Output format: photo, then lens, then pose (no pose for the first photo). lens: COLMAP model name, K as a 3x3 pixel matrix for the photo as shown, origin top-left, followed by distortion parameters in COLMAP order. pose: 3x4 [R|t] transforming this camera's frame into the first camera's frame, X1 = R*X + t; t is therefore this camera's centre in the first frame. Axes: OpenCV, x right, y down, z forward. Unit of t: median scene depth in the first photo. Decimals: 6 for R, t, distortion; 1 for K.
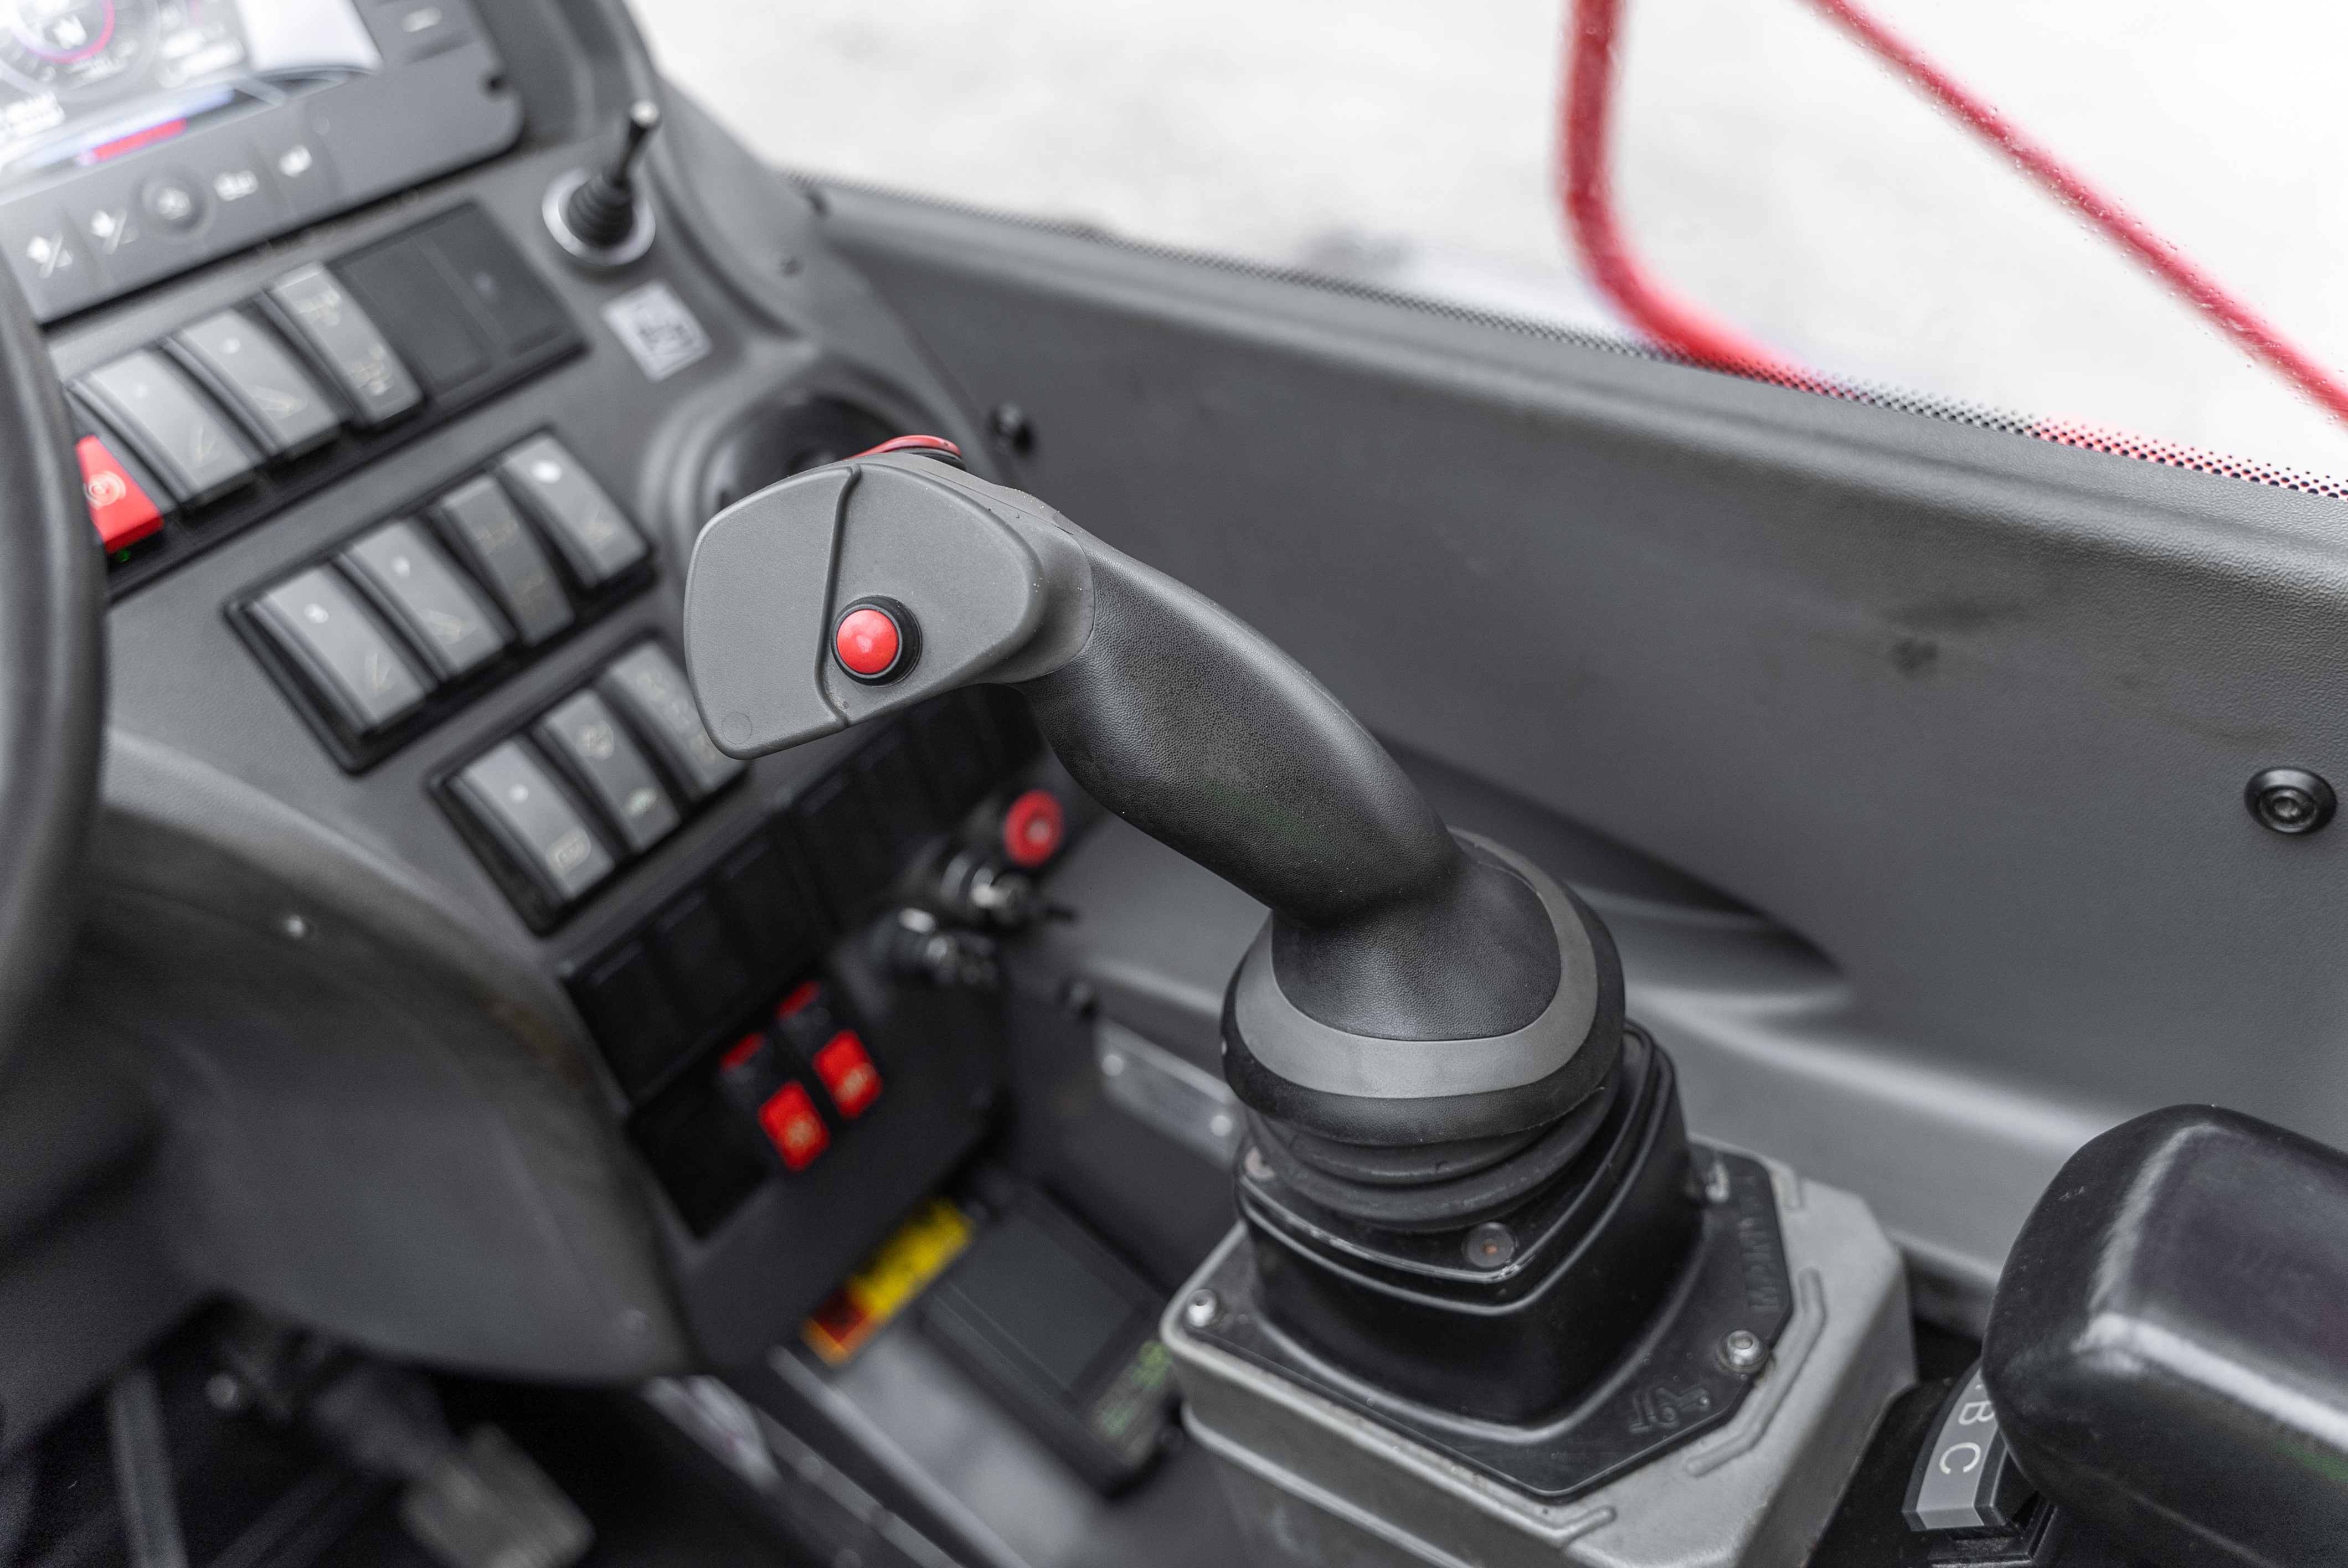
lens RADIAL K [[1880.8, 0, 1168.0], [0, 1880.8, 779.0], [0, 0, 1]] dist [0.013785, -0.012852]
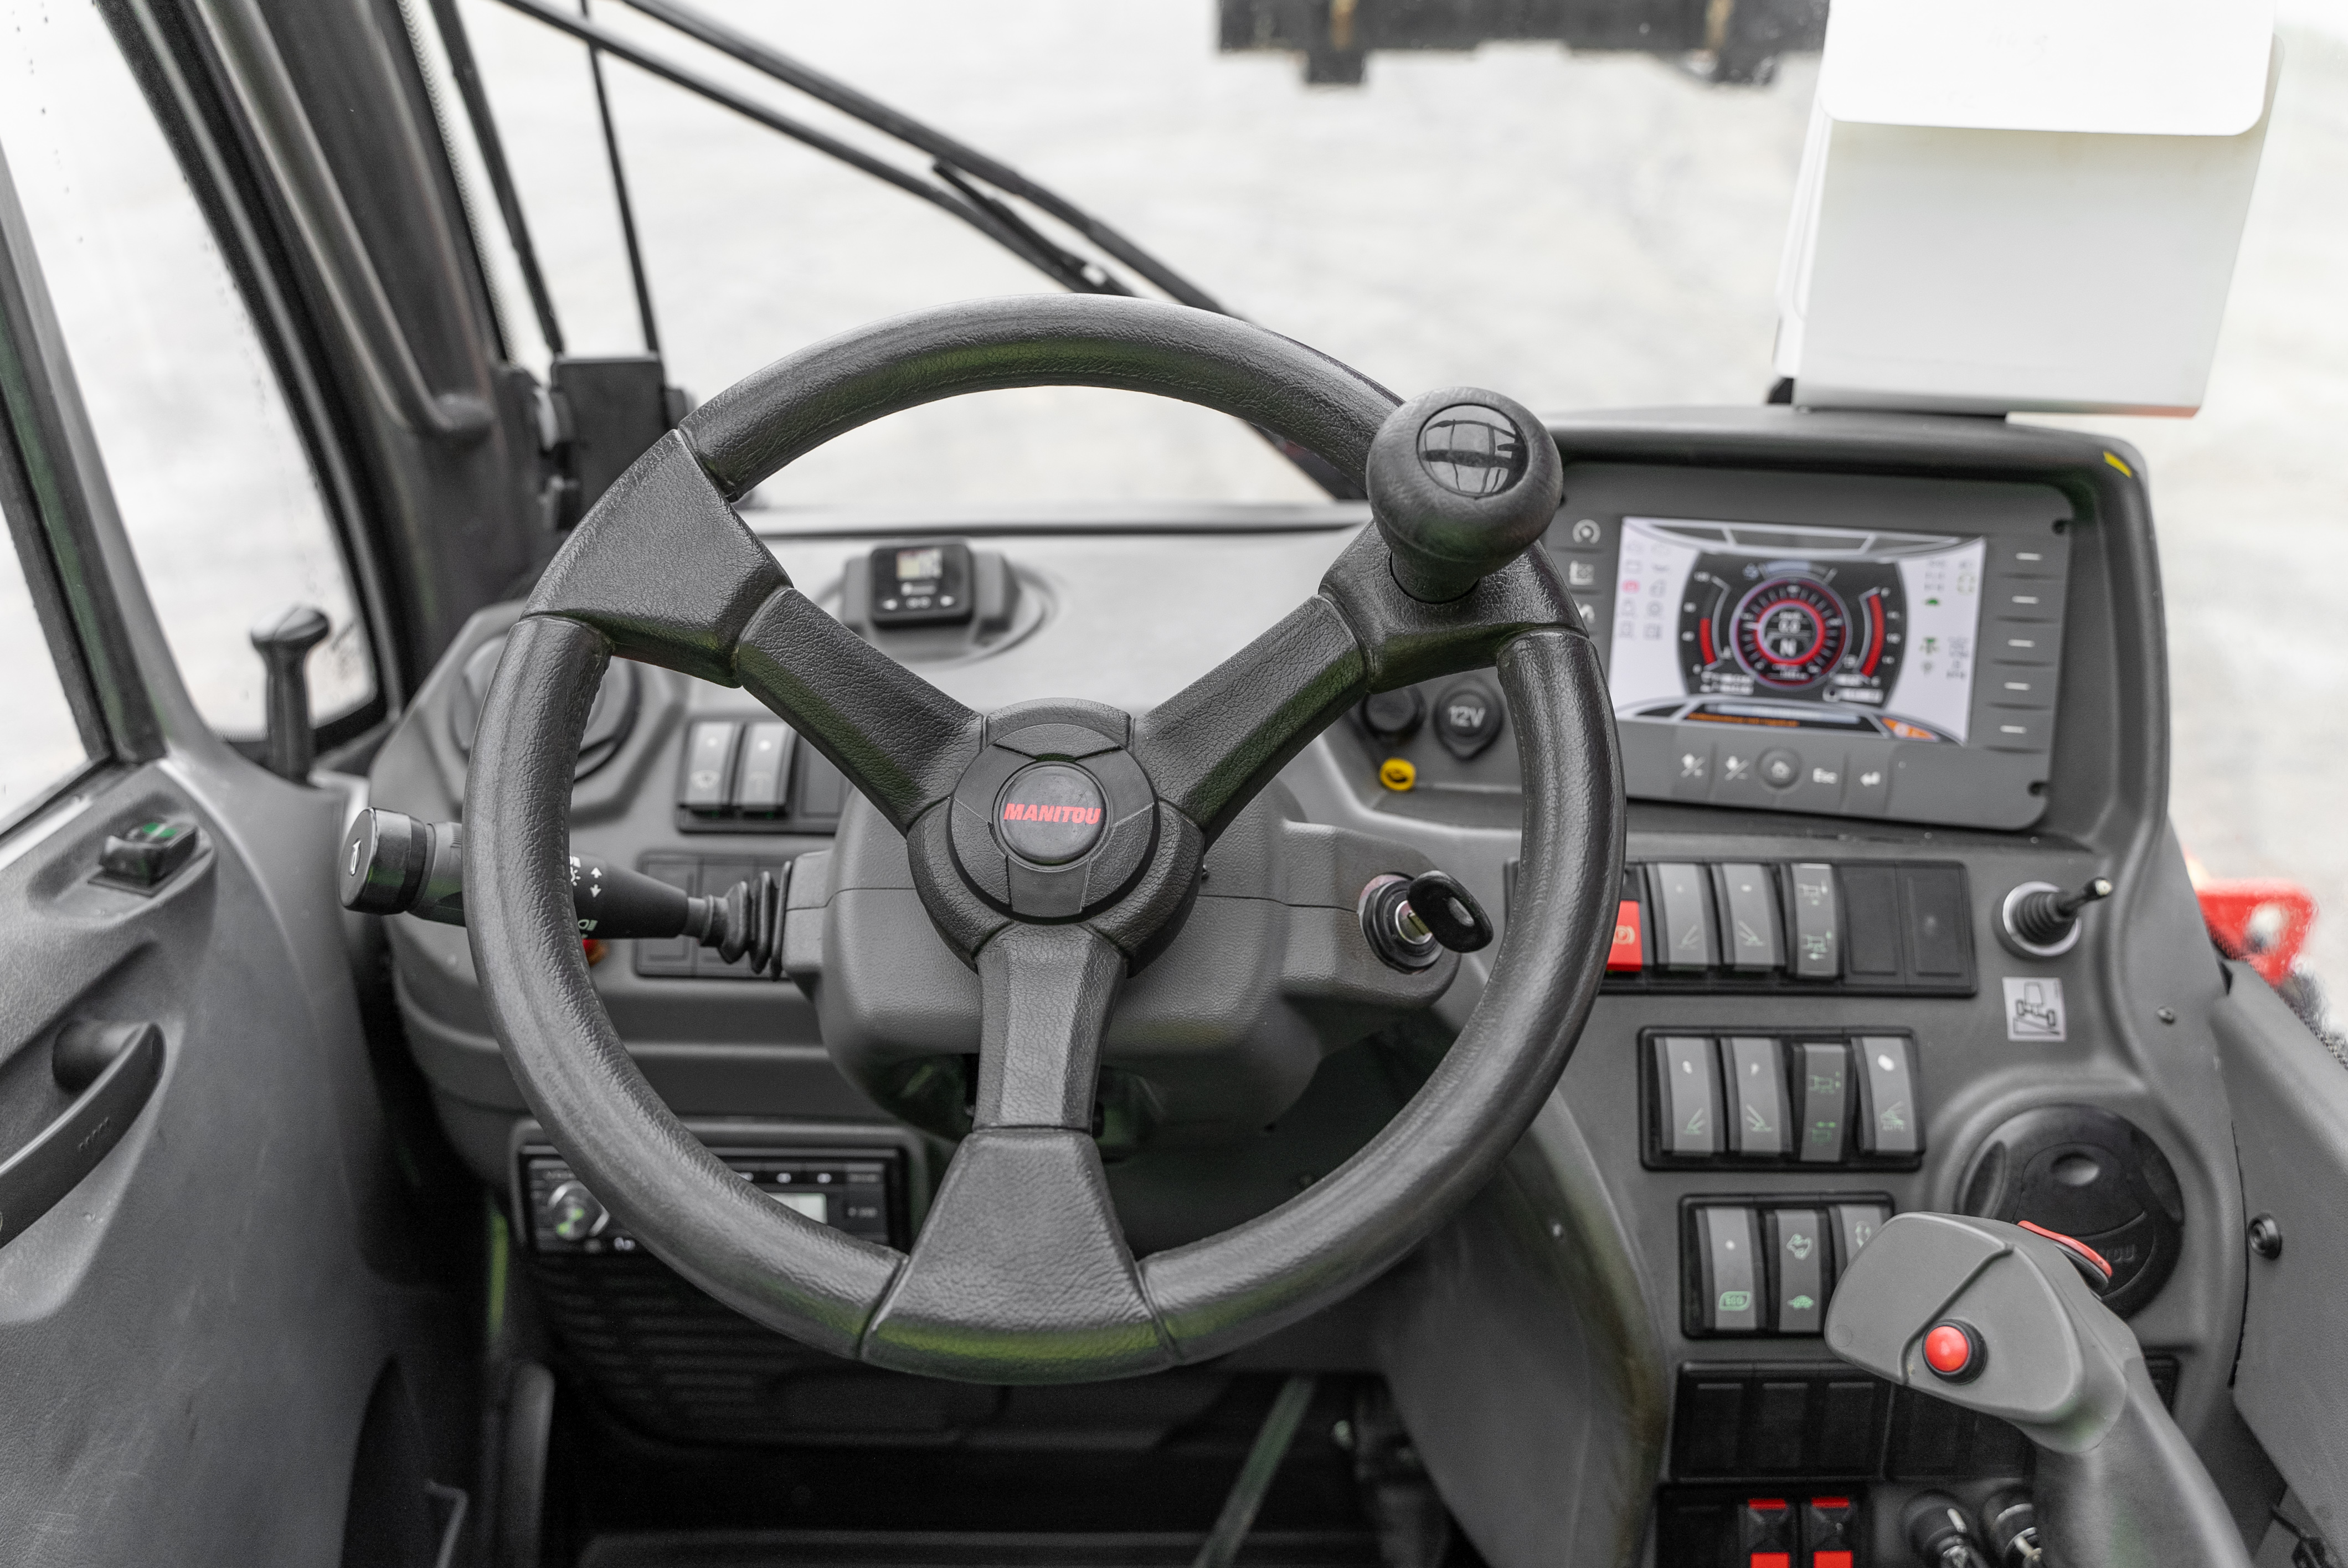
lens RADIAL K [[1880.8, 0, 1168.0], [0, 1880.8, 779.0], [0, 0, 1]] dist [0.013785, -0.012852]
pose [[0.603699, 0.459240, -0.651649, 0.153105], [-0.557051, 0.827748, 0.067281, -0.137622], [0.570299, 0.322384, 0.755531, -0.398569]]
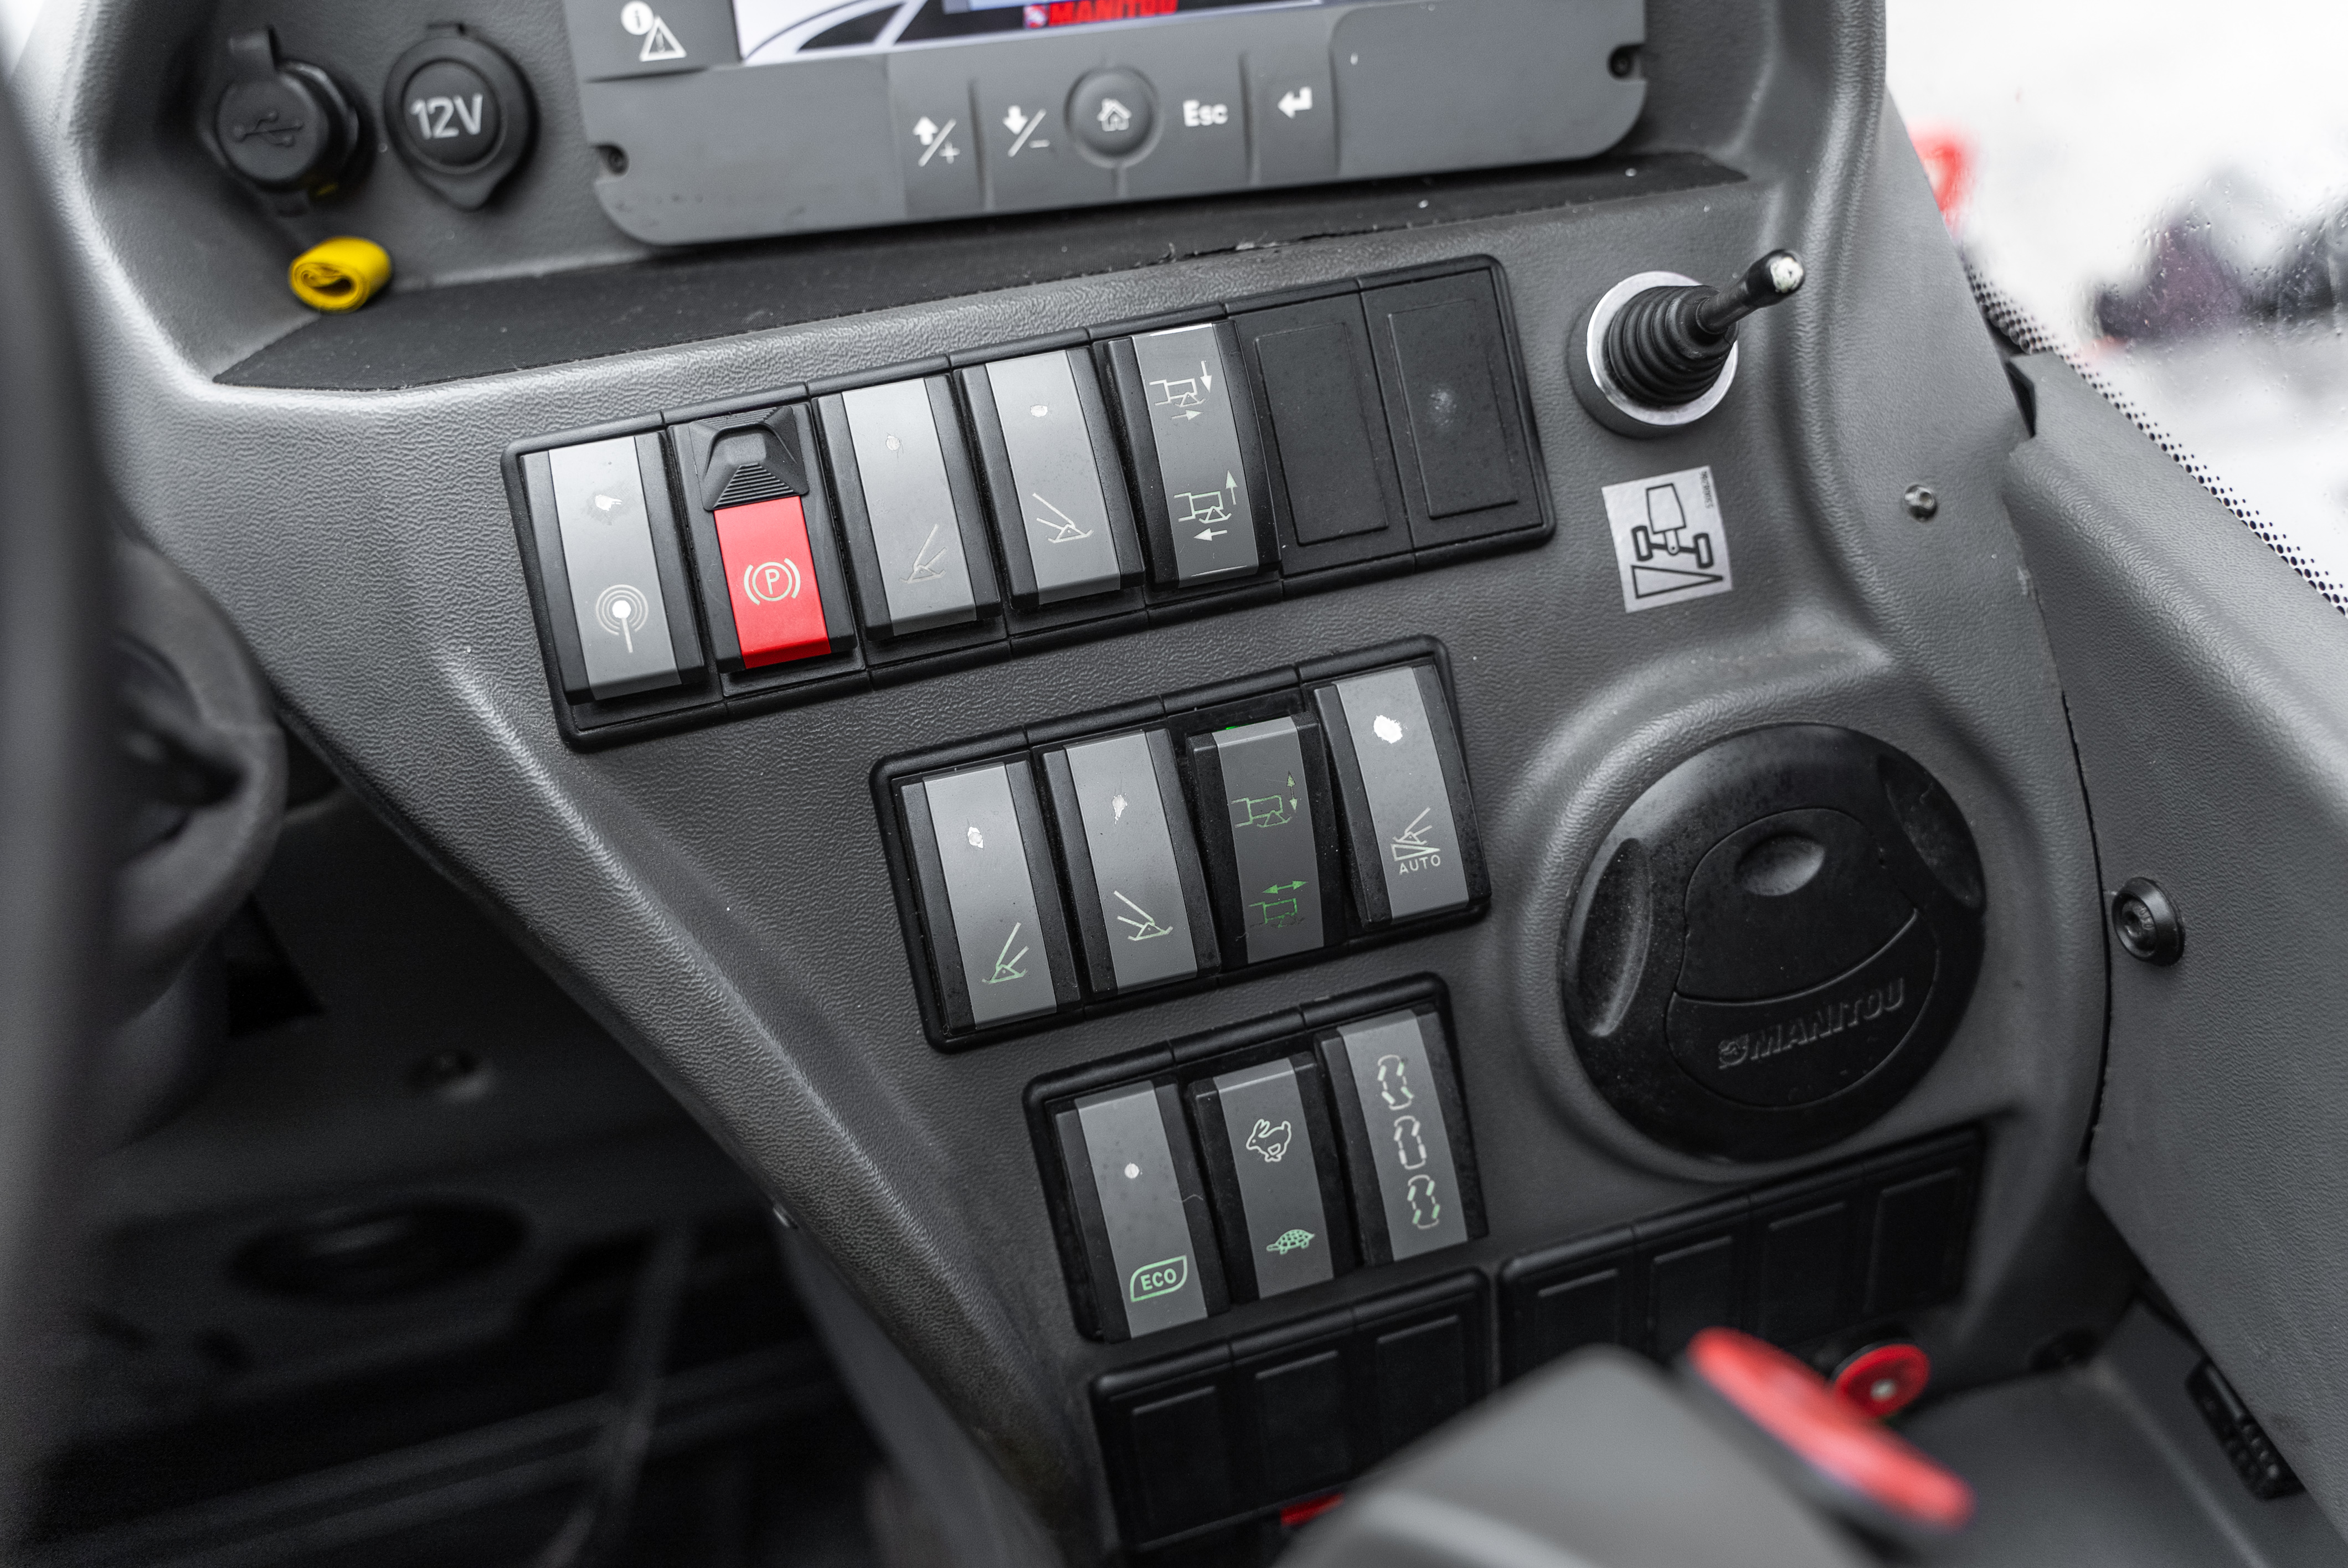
lens RADIAL K [[2028.3, 0, 1174.0], [0, 2028.3, 784.0], [0, 0, 1]] dist [-0.001417, 0.006849]
pose [[0.797638, 0.460283, -0.389759, -0.113055], [-0.402351, 0.887490, 0.224667, -0.275890], [0.449318, -0.022383, 0.893091, 0.359591]]
